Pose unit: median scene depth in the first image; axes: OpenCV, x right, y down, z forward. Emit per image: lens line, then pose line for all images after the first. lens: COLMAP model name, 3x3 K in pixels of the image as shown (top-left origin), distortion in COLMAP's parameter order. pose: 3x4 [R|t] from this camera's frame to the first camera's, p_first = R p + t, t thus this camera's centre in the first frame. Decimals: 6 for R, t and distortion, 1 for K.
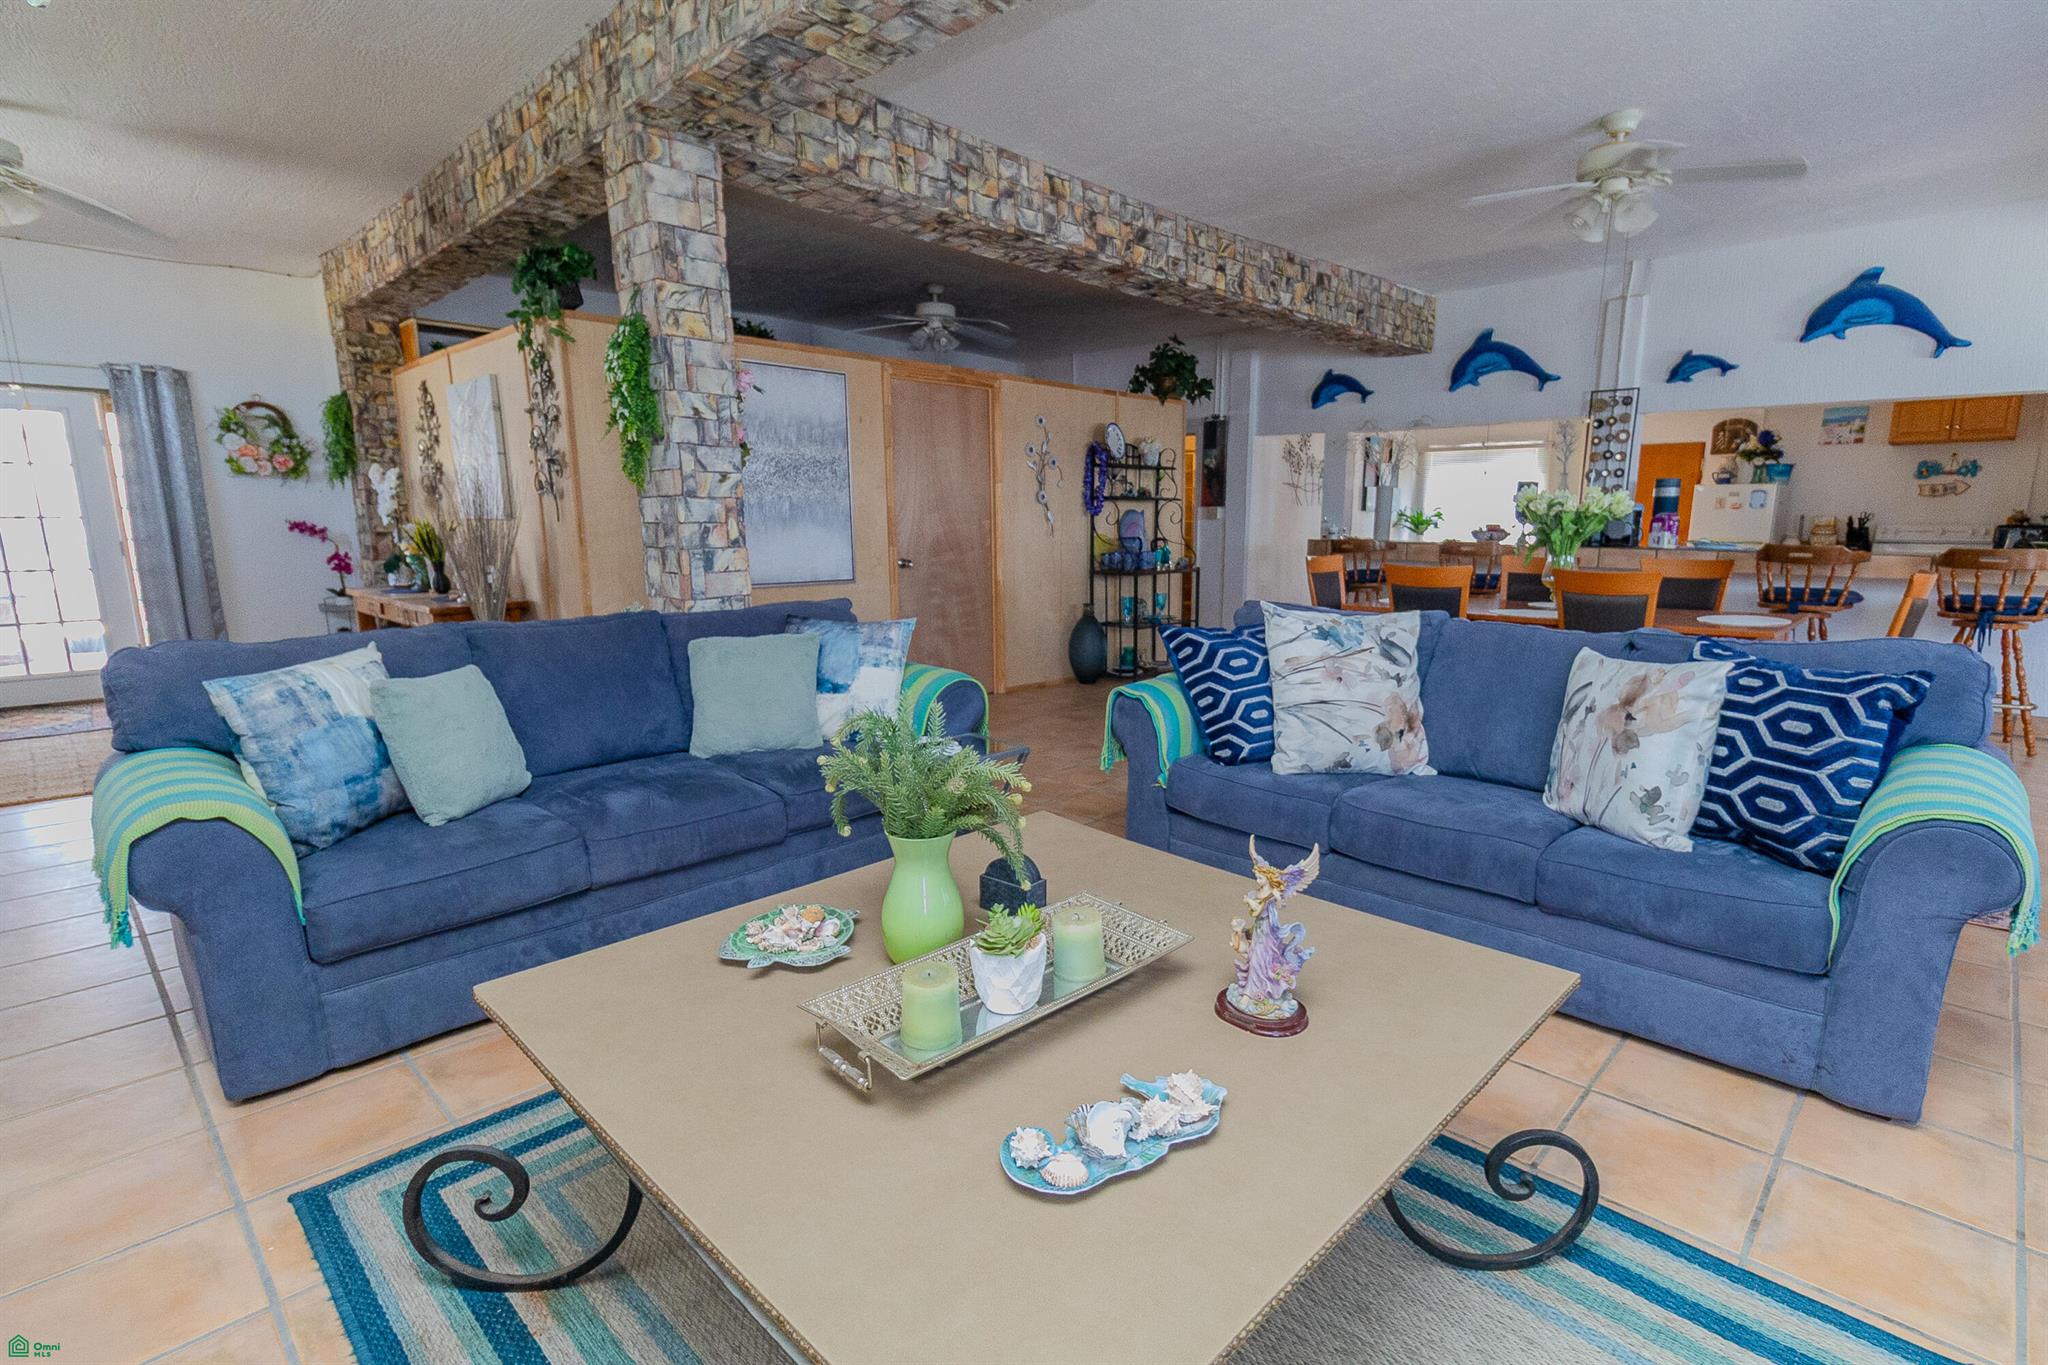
lens RADIAL K [[962.7, 0, 1086.0], [0, 962.7, 723.3], [0, 0, 1]] dist [0.002261, -0.000442]
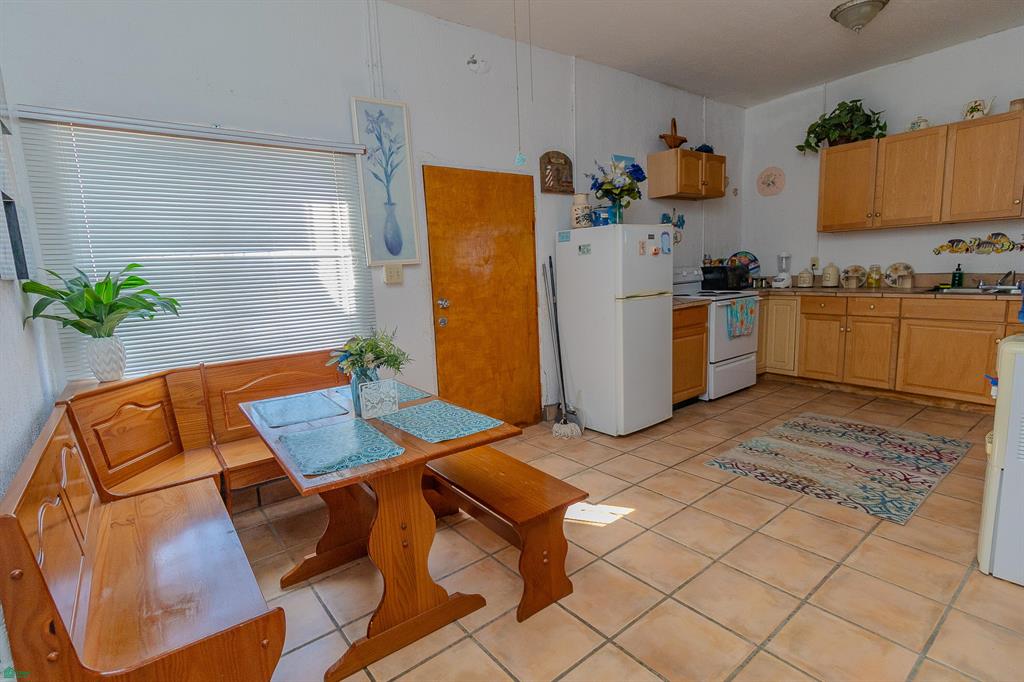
lens RADIAL K [[481.4, 0, 516.7], [0, 481.4, 338.6], [0, 0, 1]] dist [0.002261, -0.000442]
pose [[0.146092, -0.162044, 0.975909, 0.314849], [0.247339, 0.961145, 0.122567, -0.293694], [-0.957852, 0.223475, 0.180495, 1.326942]]
